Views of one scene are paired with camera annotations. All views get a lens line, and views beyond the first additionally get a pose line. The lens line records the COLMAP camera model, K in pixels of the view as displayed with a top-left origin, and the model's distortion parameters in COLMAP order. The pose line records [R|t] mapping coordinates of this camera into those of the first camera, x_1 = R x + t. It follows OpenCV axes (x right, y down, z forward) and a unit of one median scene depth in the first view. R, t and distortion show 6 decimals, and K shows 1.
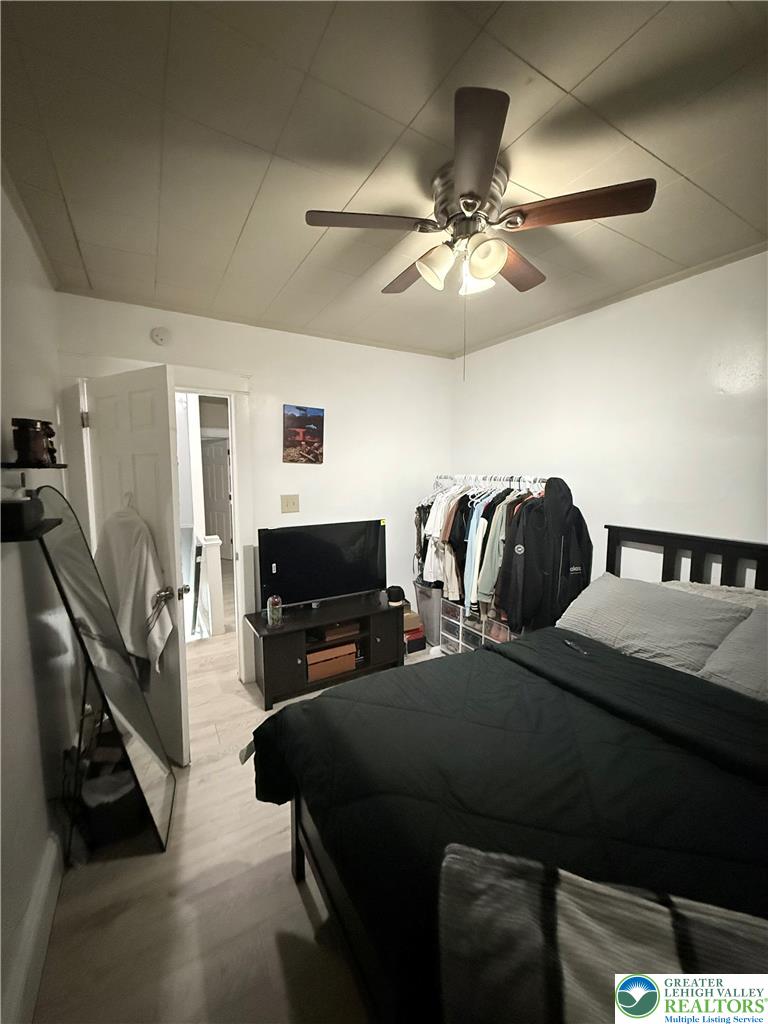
lens RADIAL K [[406.5, 0, 390.0], [0, 406.5, 513.3], [0, 0, 1]] dist [-0.002295, 0.000092]
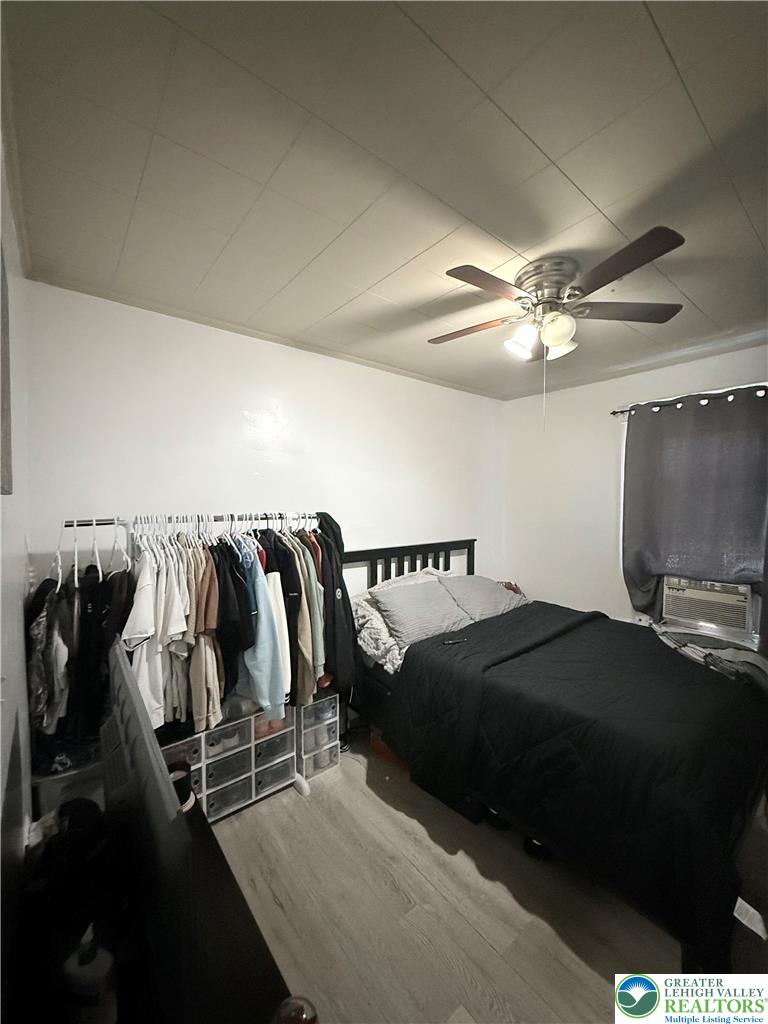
lens RADIAL K [[406.5, 0, 392.5], [0, 406.5, 513.2], [0, 0, 1]] dist [-0.002295, 0.000092]
pose [[-0.154982, -0.034006, 0.987332, -0.638715], [0.108701, 0.992752, 0.051256, -0.132587], [-0.981919, 0.115267, -0.150162, 1.109033]]
